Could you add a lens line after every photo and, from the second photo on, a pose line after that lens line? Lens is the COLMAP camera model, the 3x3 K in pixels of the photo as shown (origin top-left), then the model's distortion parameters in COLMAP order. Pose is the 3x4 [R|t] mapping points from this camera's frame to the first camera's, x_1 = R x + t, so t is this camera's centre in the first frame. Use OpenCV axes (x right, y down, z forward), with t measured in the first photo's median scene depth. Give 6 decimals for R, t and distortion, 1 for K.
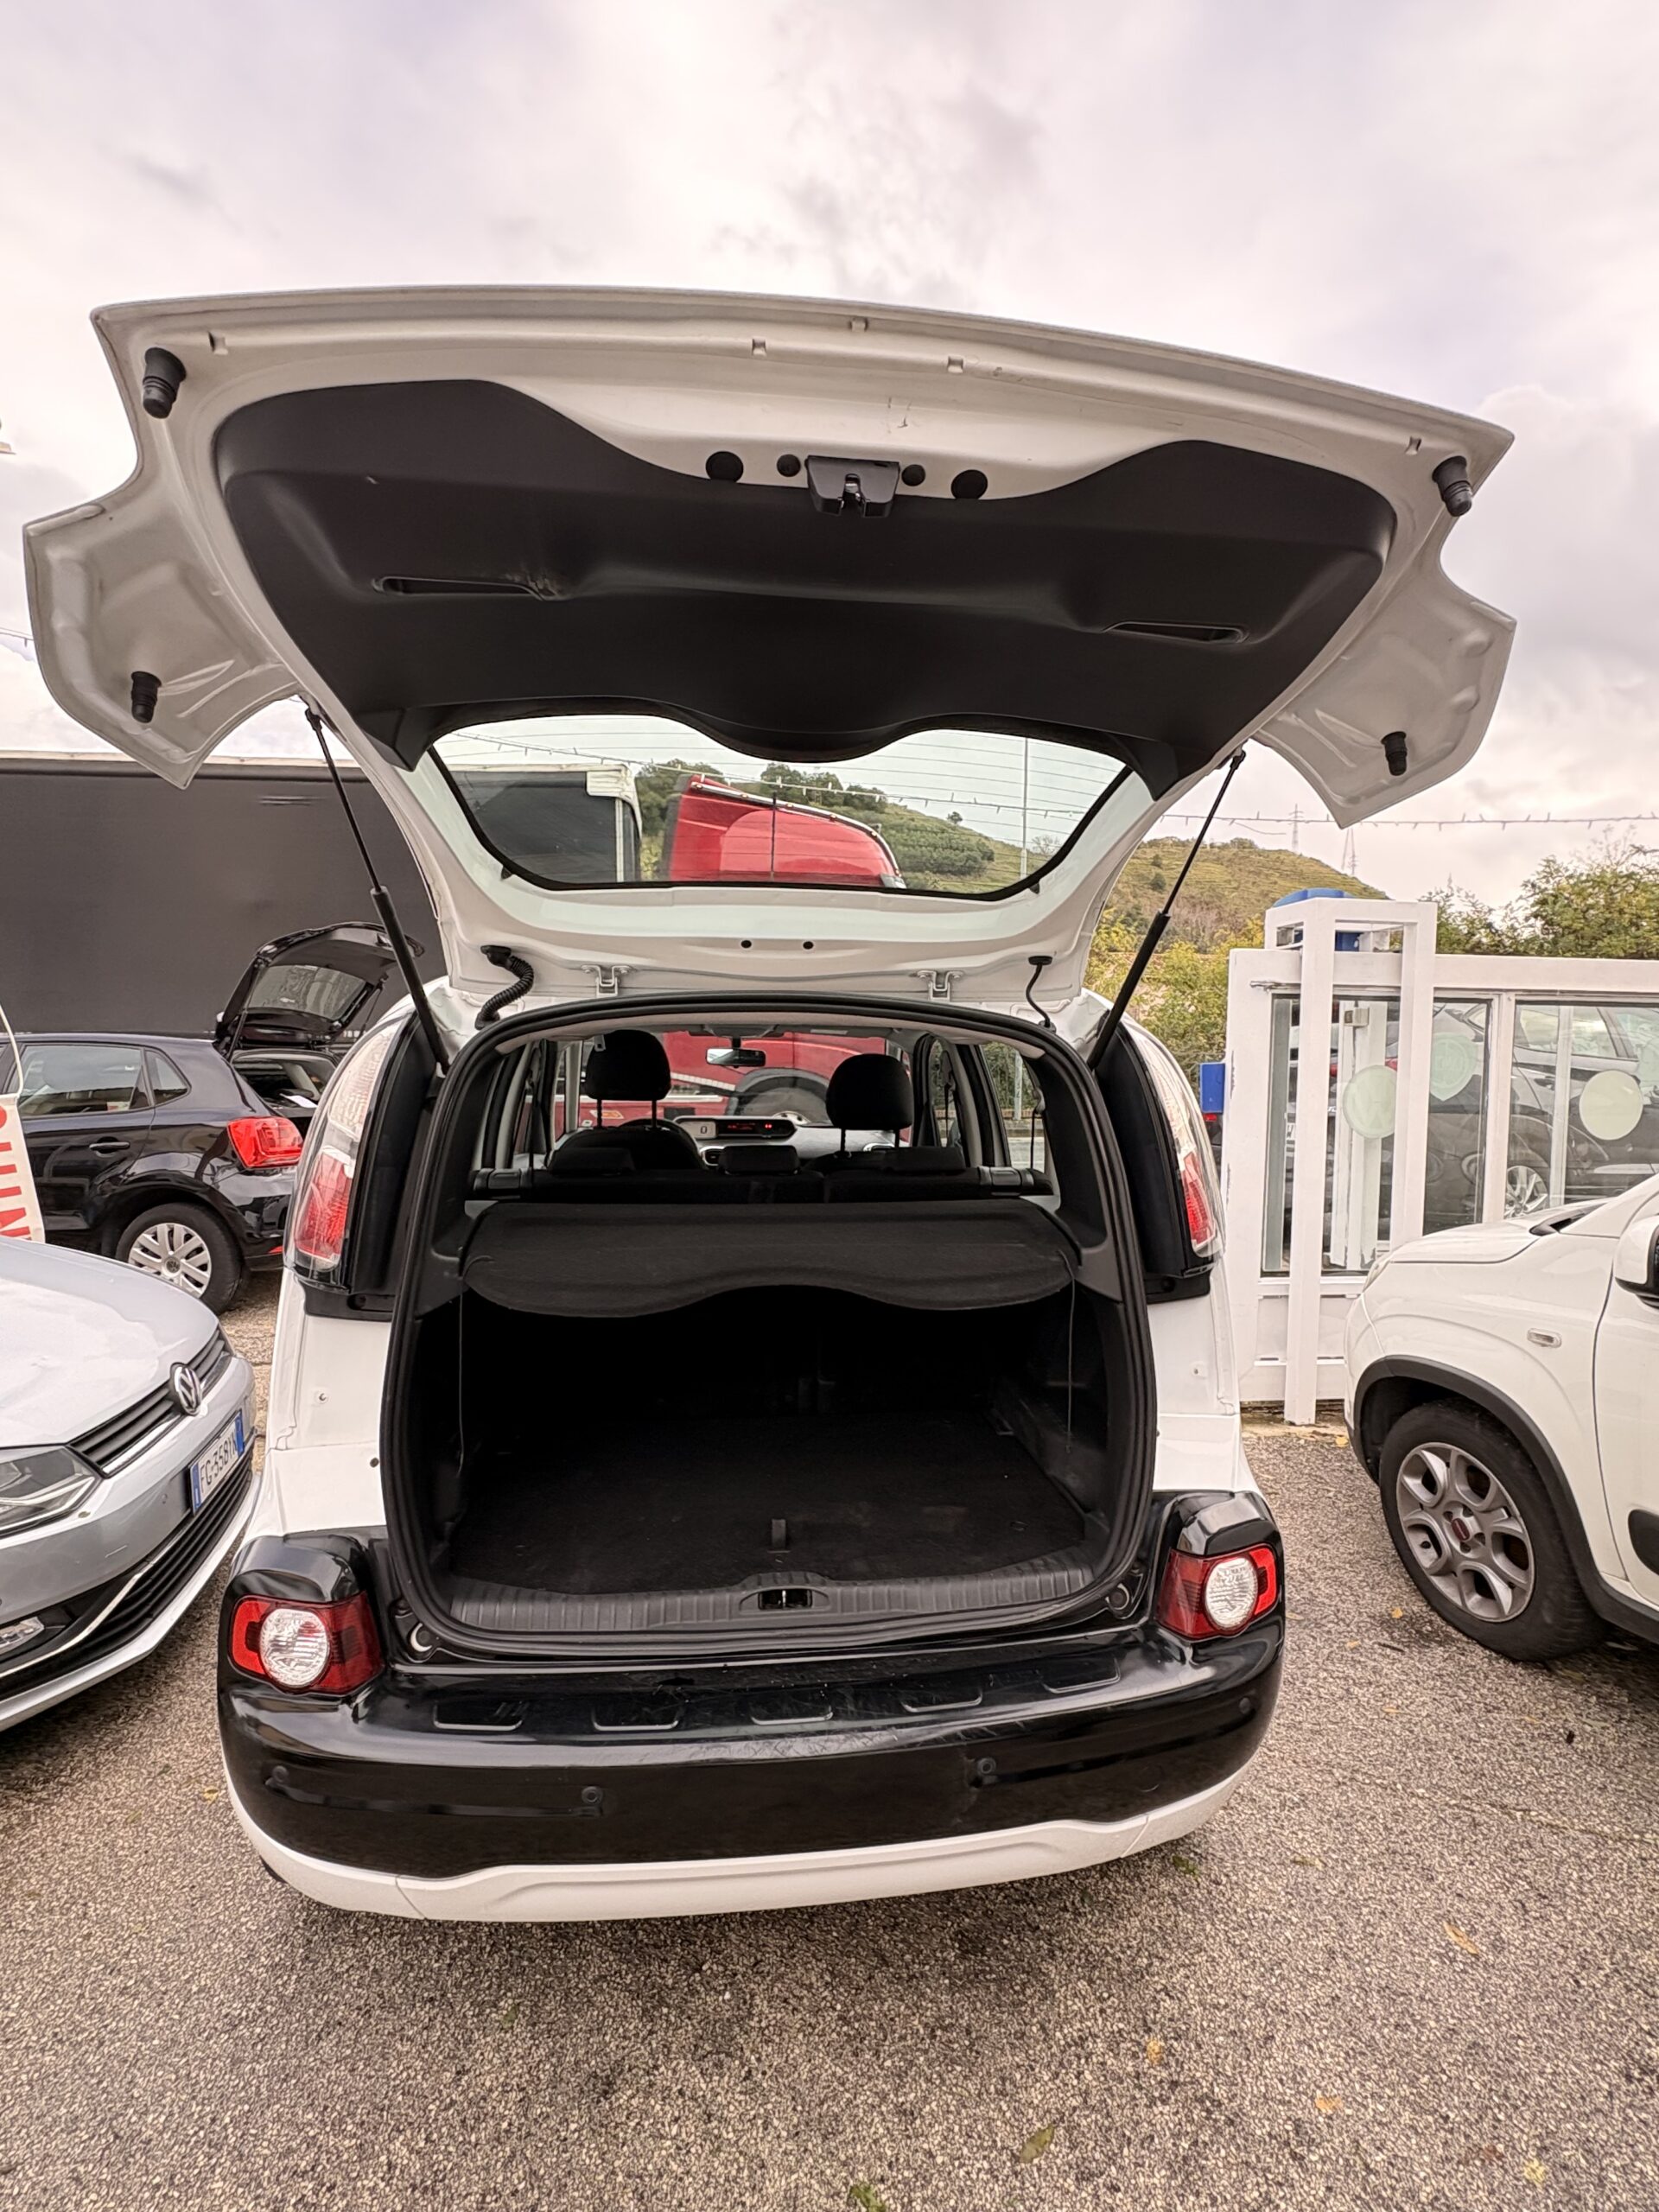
lens RADIAL K [[1020.6, 0, 836.2], [0, 1020.6, 1108.3], [0, 0, 1]] dist [0.001377, -0.000548]
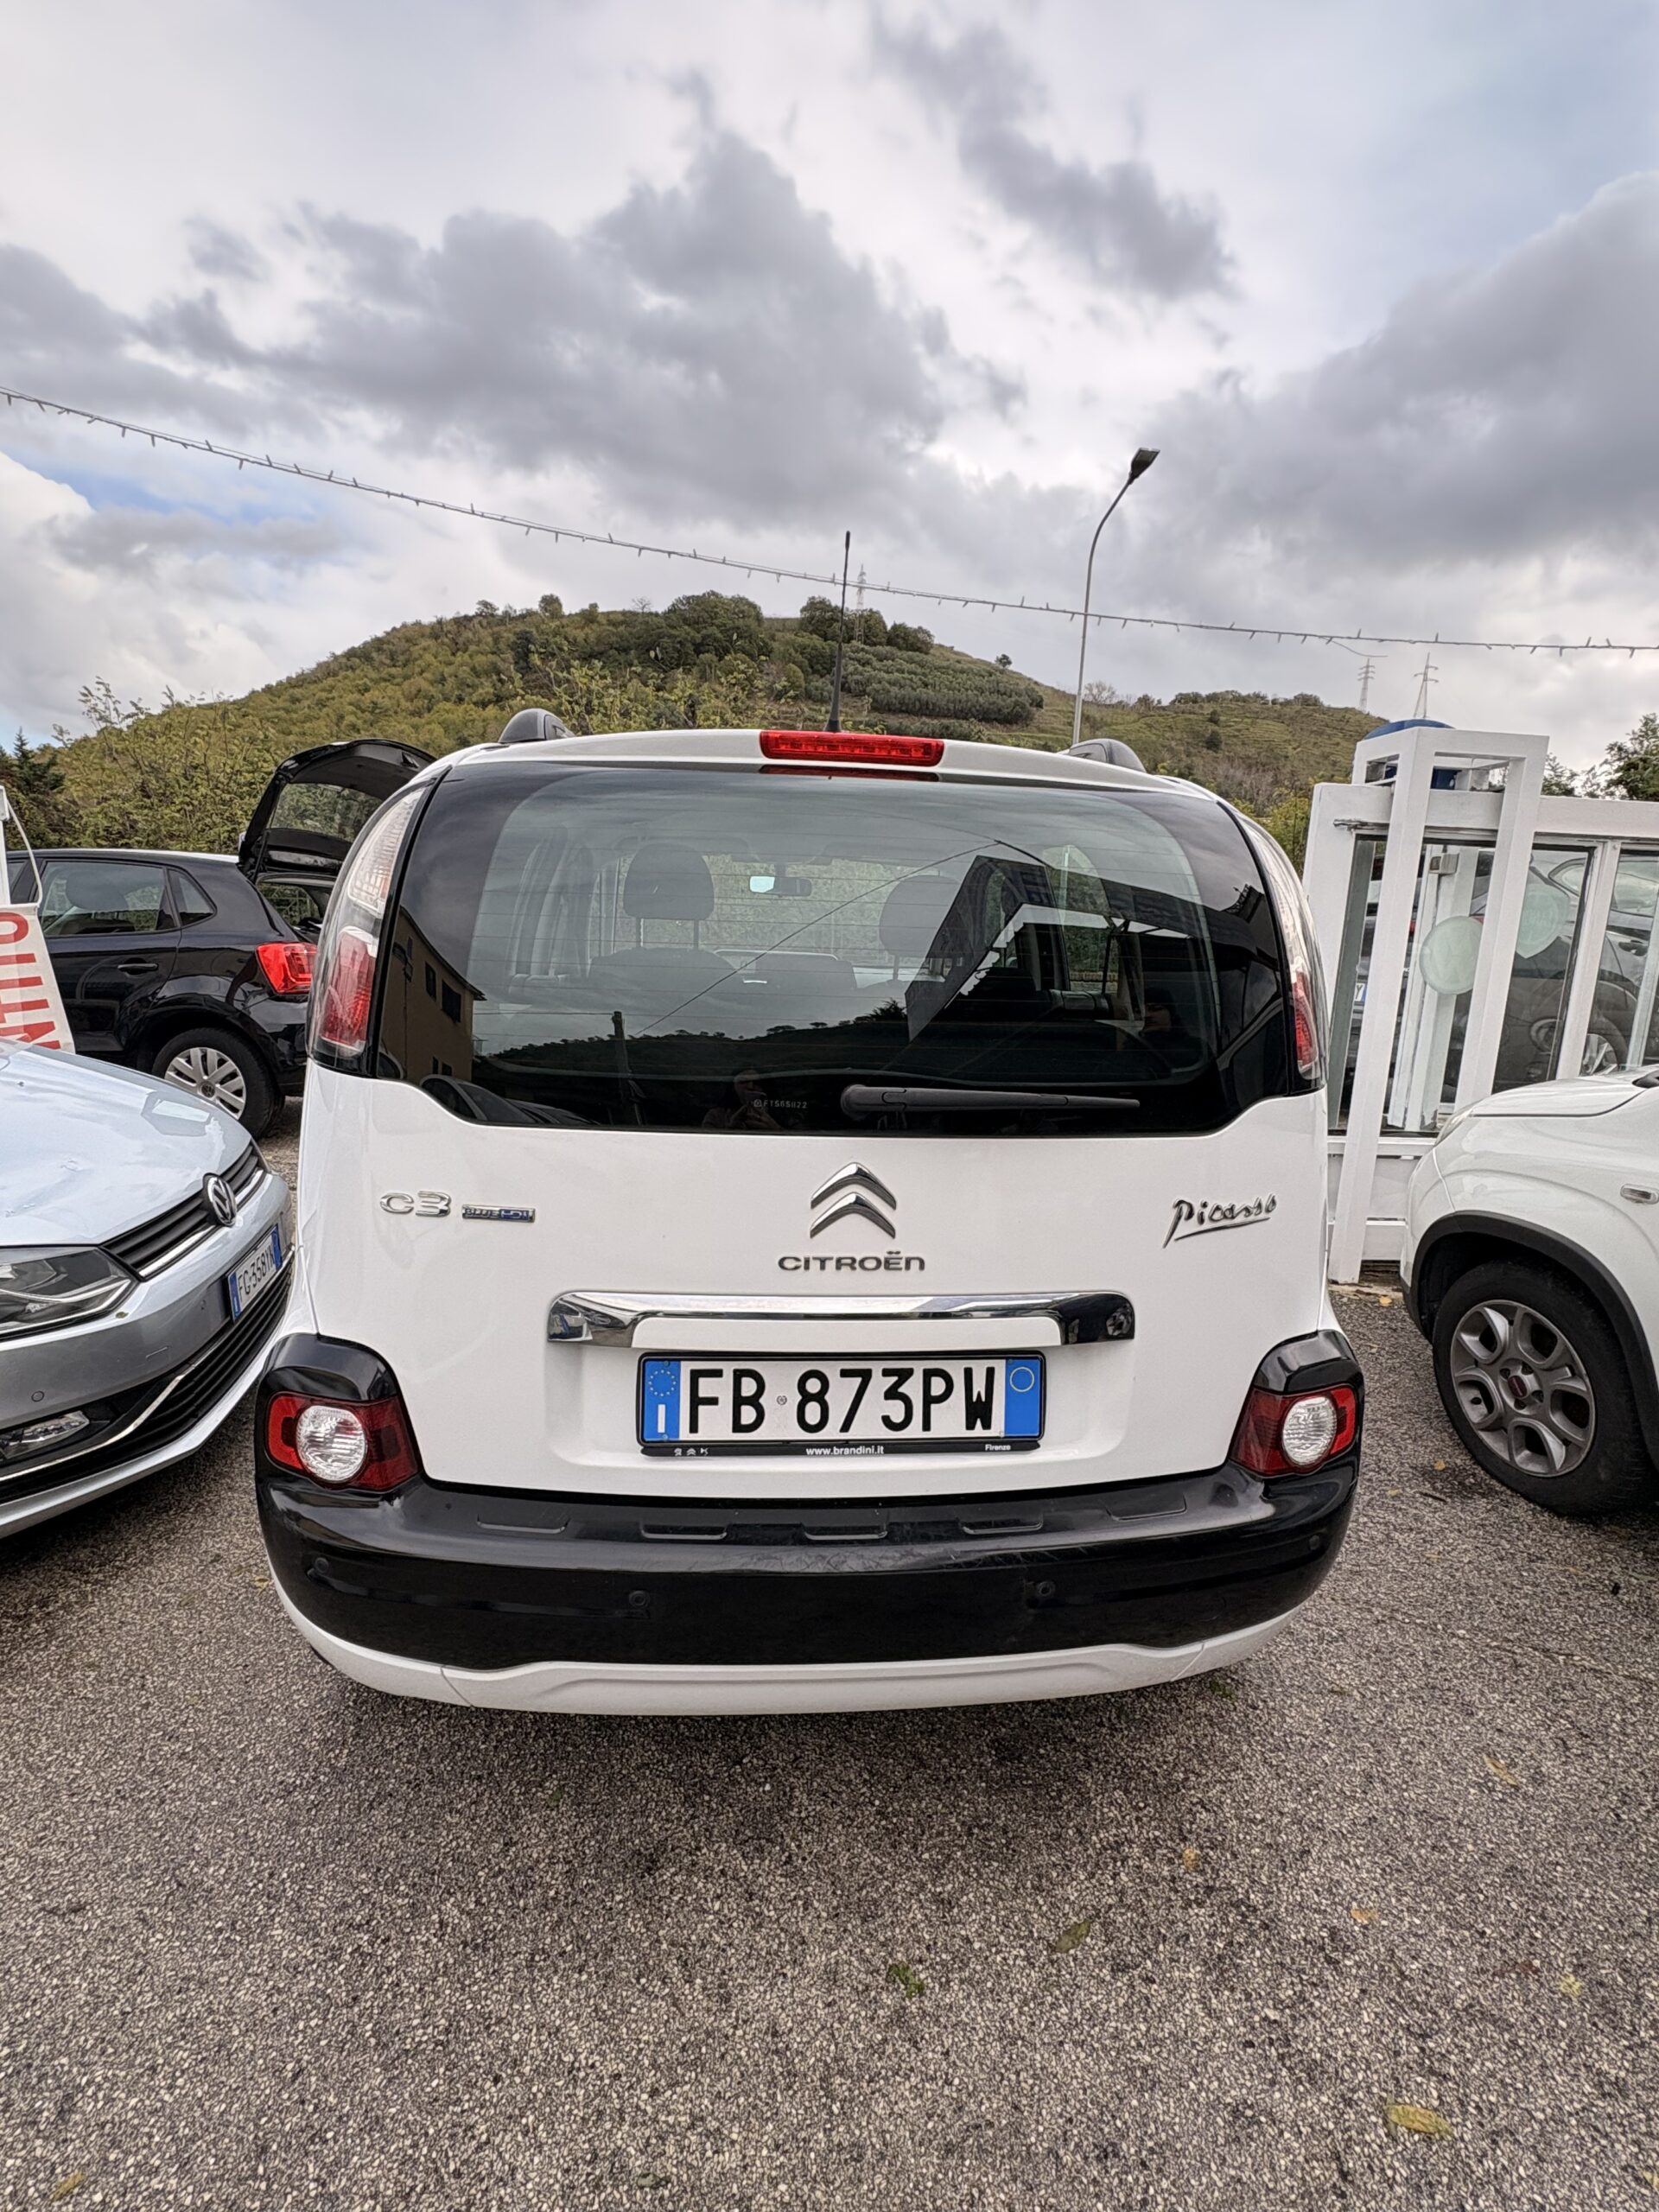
lens RADIAL K [[1010.6, 0, 838.6], [0, 1010.6, 1113.8], [0, 0, 1]] dist [0.008004, -0.003940]
pose [[0.999227, 0.033071, -0.021263, -0.034371], [-0.029874, 0.990223, 0.136255, 0.061115], [0.025561, -0.135514, 0.990446, 0.087522]]
